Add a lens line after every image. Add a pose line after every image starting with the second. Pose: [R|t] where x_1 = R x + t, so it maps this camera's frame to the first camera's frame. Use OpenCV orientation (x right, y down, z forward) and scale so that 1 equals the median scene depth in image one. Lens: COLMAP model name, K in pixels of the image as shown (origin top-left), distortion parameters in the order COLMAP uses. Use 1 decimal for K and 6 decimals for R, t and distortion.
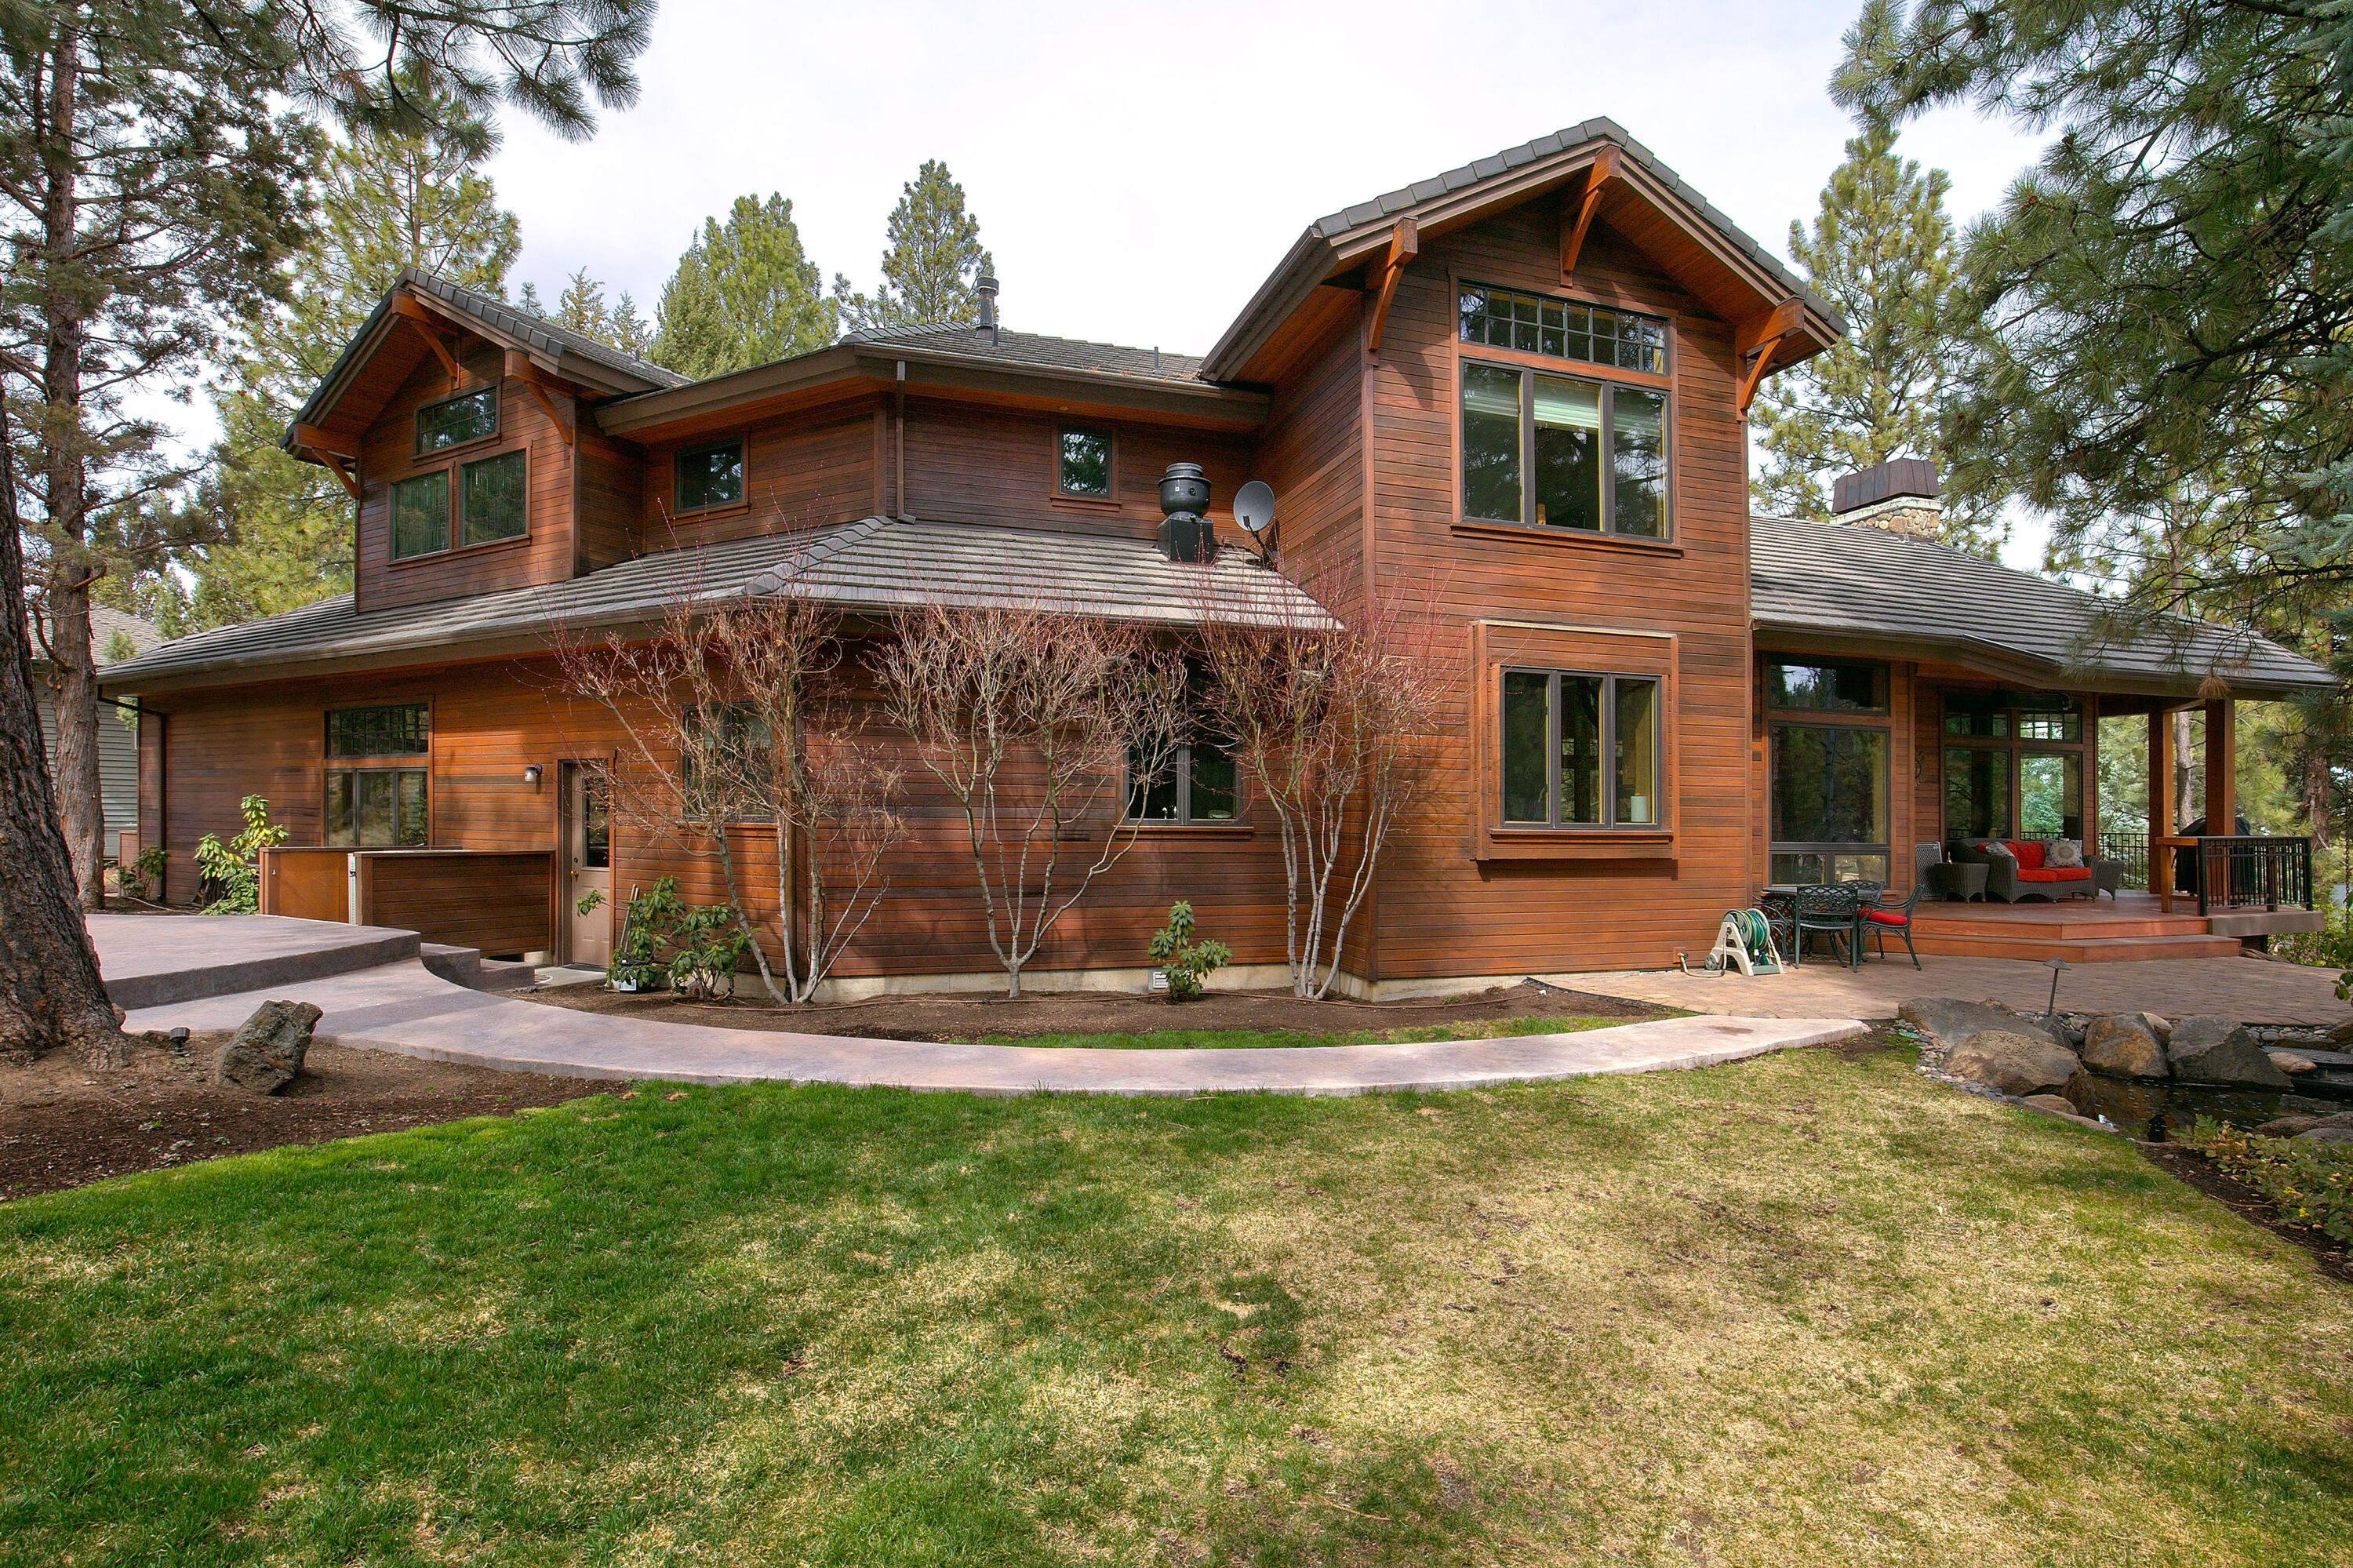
lens RADIAL K [[1105.9, 0, 1281.0], [0, 1105.9, 785.3], [0, 0, 1]] dist [-0.038088, 0.000014]
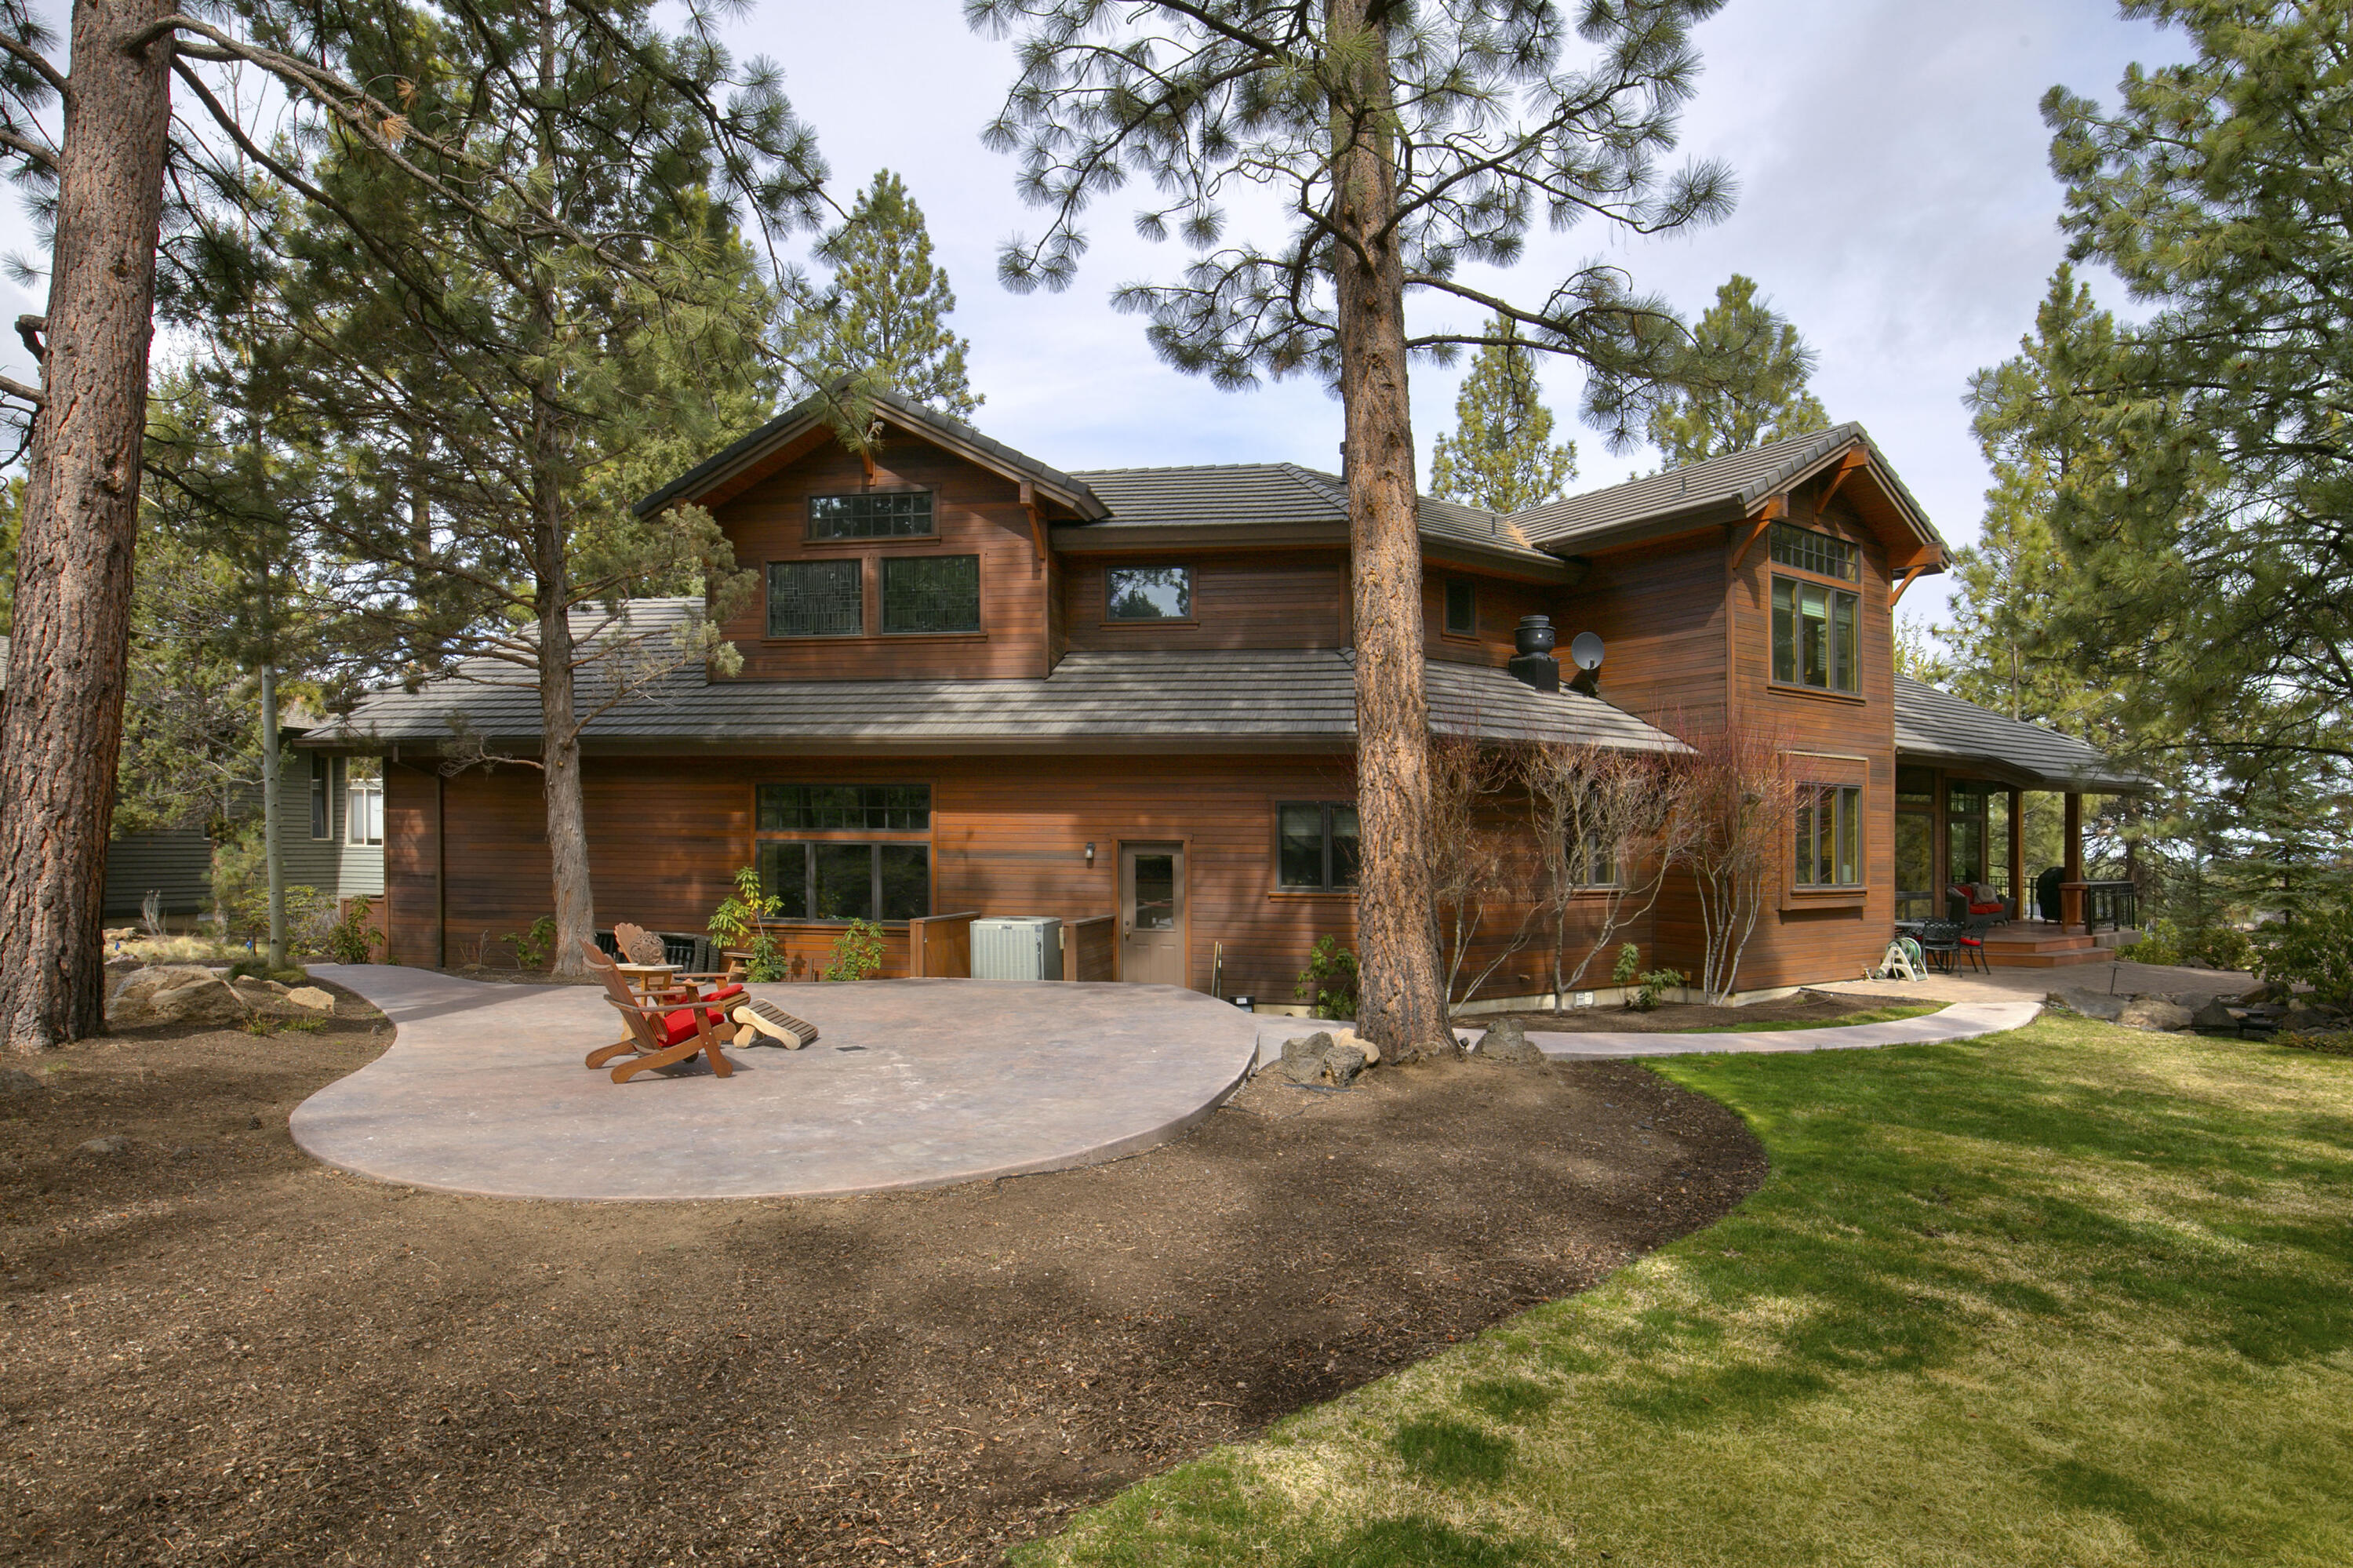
lens RADIAL K [[1318.0, 0, 1176.5], [0, 1318.0, 784.0], [0, 0, 1]] dist [-0.039211, -0.000742]
pose [[0.955022, 0.011598, 0.296307, -1.045758], [-0.009275, 0.999914, -0.009247, -0.073128], [-0.296389, 0.006083, 0.955048, -0.418633]]
